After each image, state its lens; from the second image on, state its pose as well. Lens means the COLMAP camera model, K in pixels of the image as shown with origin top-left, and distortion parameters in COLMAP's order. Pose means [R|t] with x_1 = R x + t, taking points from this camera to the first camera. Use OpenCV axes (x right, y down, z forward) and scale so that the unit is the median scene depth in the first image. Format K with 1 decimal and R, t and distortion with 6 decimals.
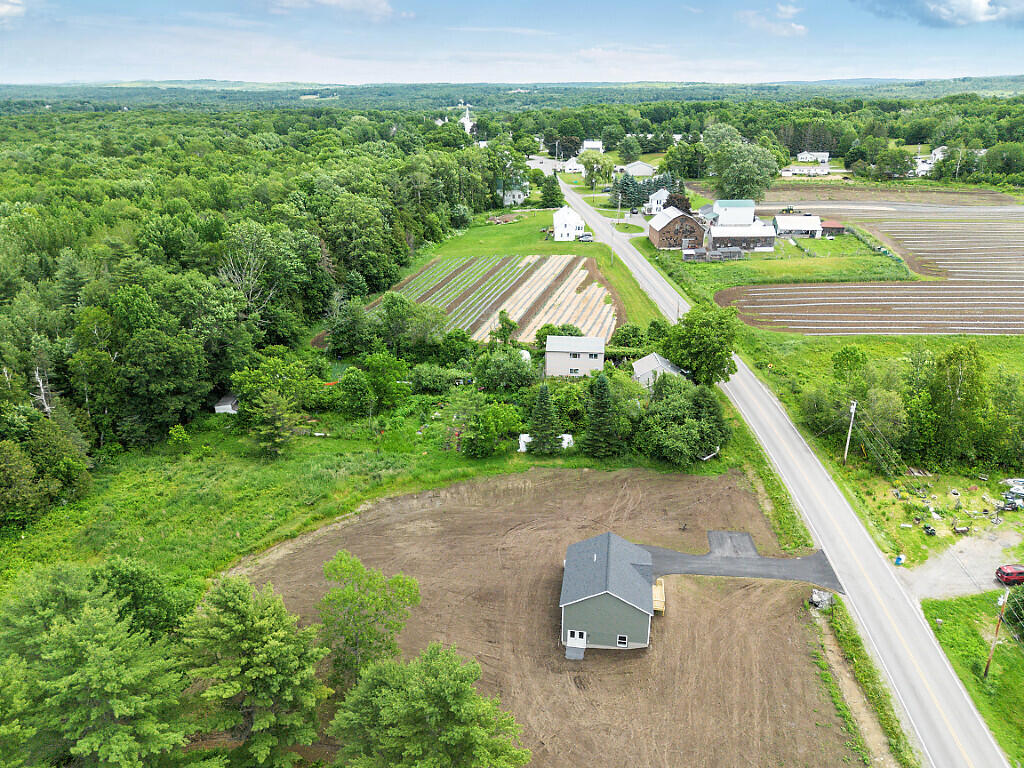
lens RADIAL K [[731.7, 0, 512.0], [0, 731.7, 384.0], [0, 0, 1]] dist [0.068920, -0.056020]
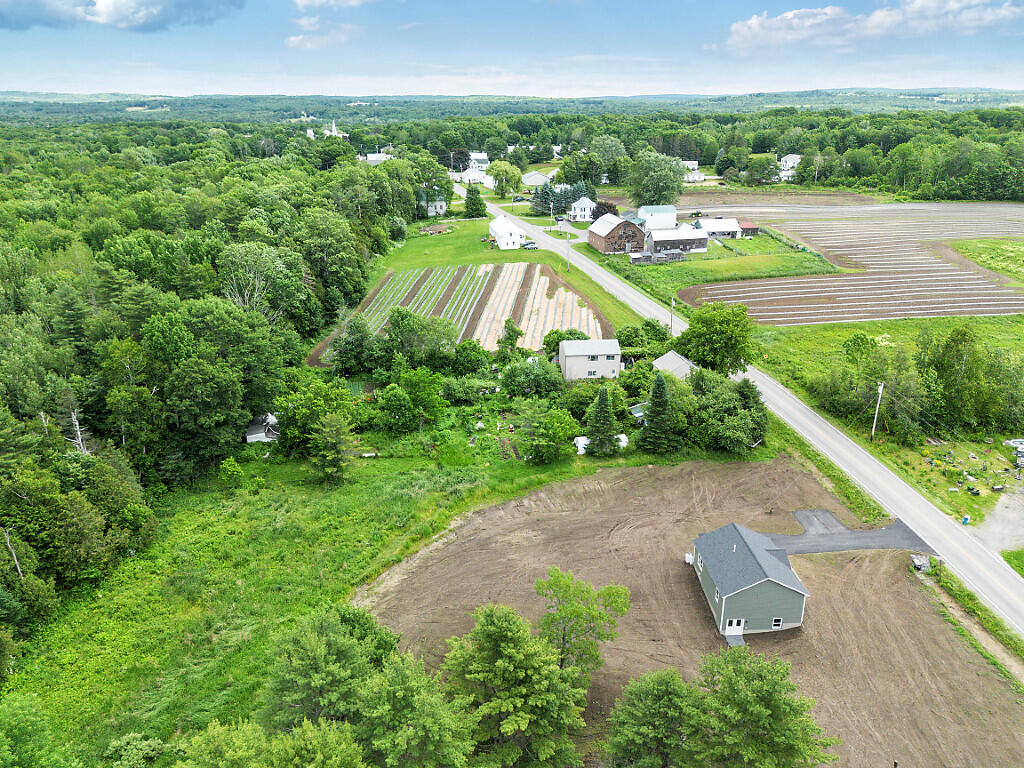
lens RADIAL K [[706.5, 0, 512.0], [0, 706.5, 384.0], [0, 0, 1]] dist [0.071323, -0.060405]
pose [[0.981059, -0.070933, 0.180255, -0.210873], [0.071580, 0.997431, 0.002919, -0.013376], [-0.179999, 0.010039, 0.983616, 0.030023]]
